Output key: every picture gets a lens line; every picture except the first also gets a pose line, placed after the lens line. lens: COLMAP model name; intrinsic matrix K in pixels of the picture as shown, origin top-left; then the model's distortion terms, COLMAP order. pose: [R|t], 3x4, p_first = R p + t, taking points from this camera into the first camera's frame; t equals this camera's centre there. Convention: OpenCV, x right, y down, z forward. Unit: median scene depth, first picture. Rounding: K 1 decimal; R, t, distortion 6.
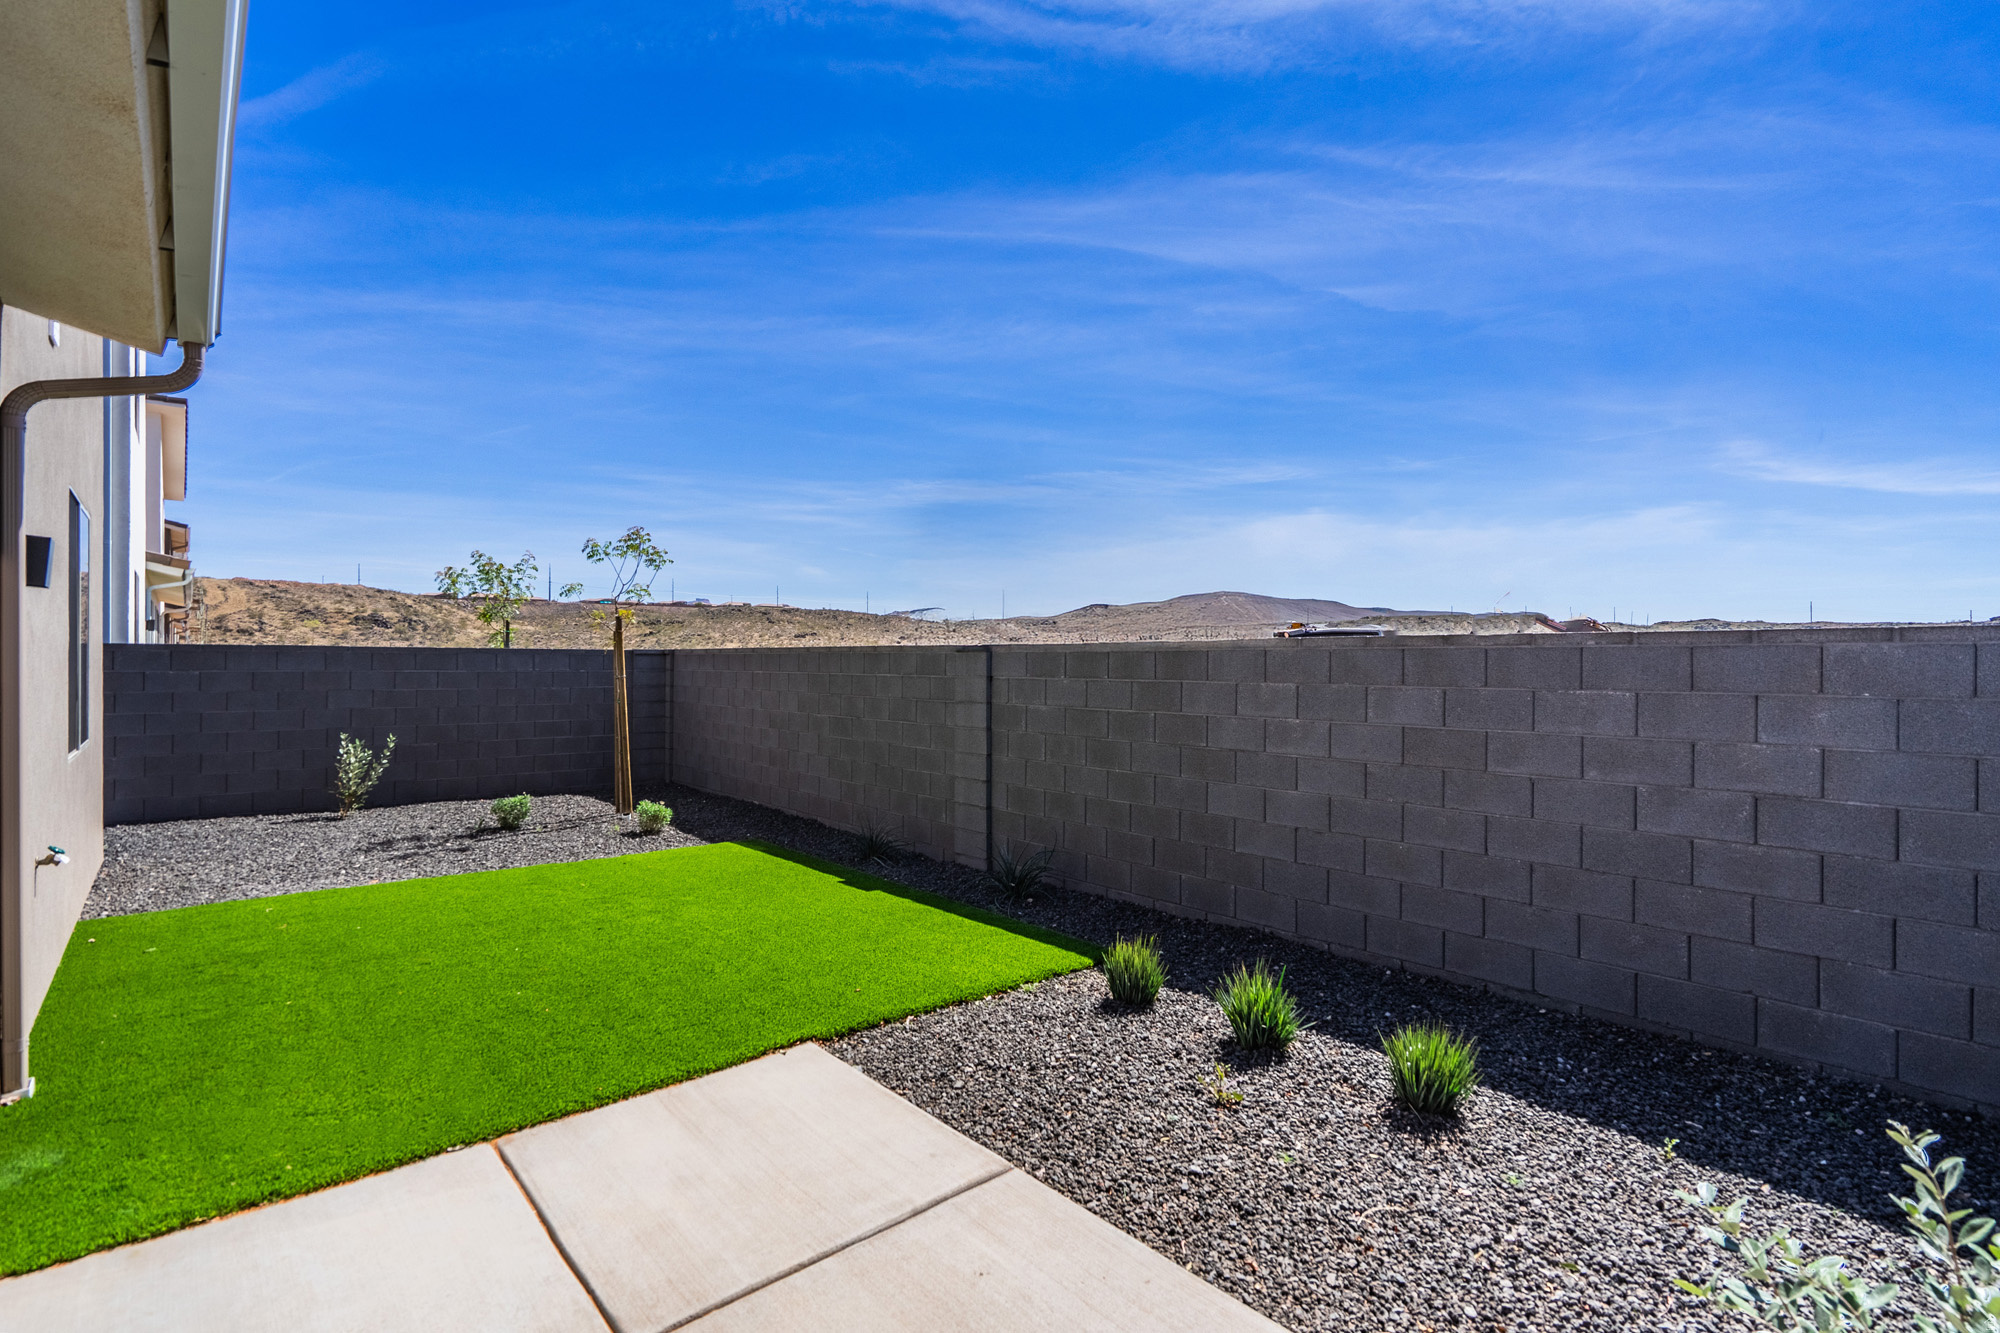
lens RADIAL K [[926.2, 0, 1012.1], [0, 926.2, 660.9], [0, 0, 1]] dist [-0.002942, 0.000508]
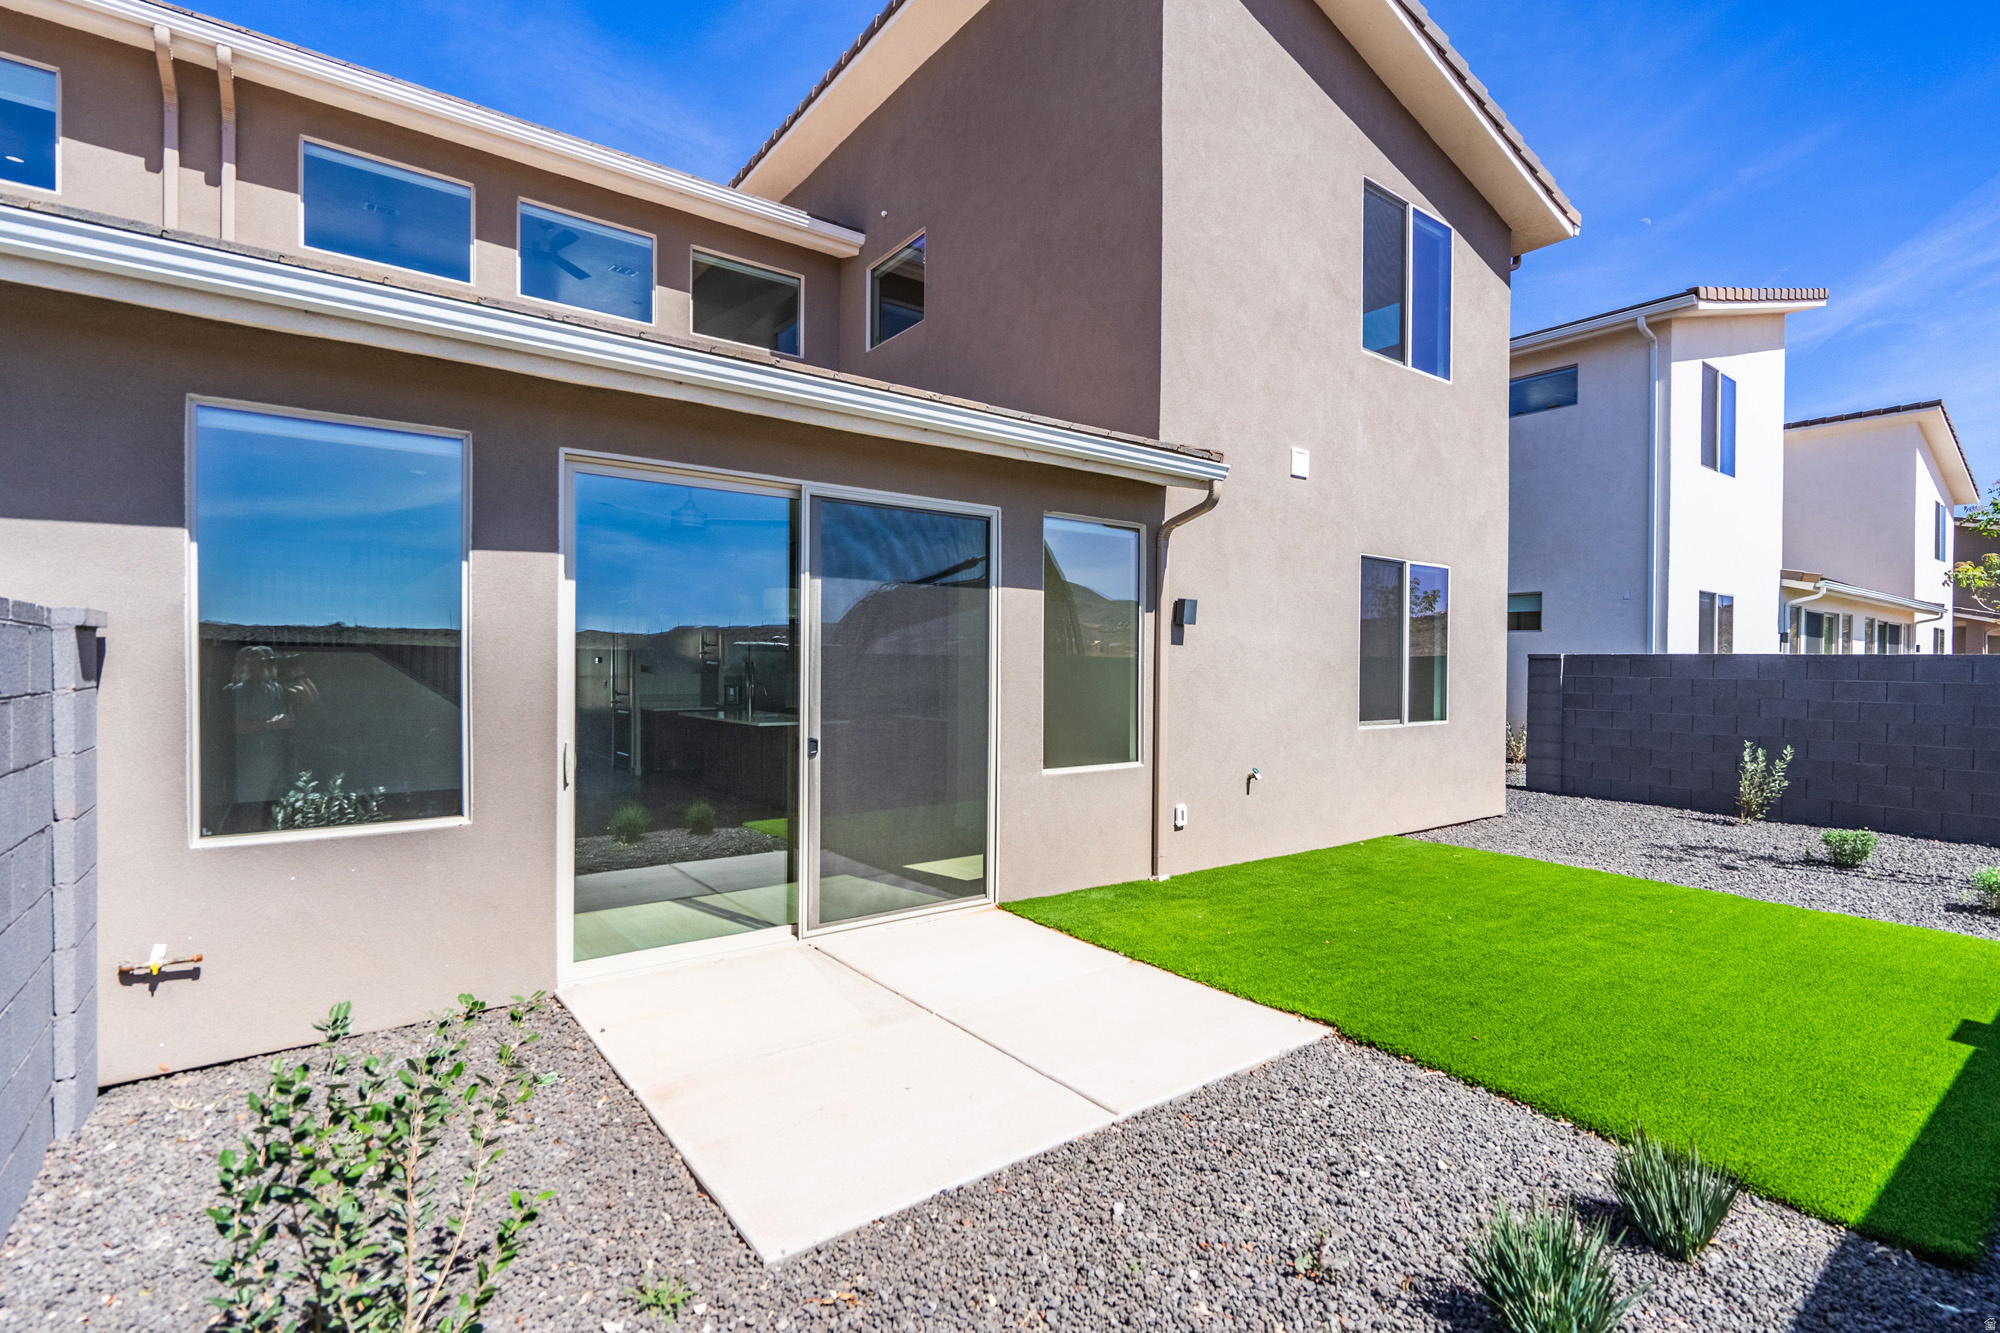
lens RADIAL K [[926.2, 0, 1011.6], [0, 926.2, 671.3], [0, 0, 1]] dist [-0.002942, 0.000508]
pose [[-0.076897, 0.003385, -0.997033, 0.359363], [-0.006088, 0.999974, 0.003865, 0.004561], [0.997020, 0.006367, -0.076875, 0.308727]]
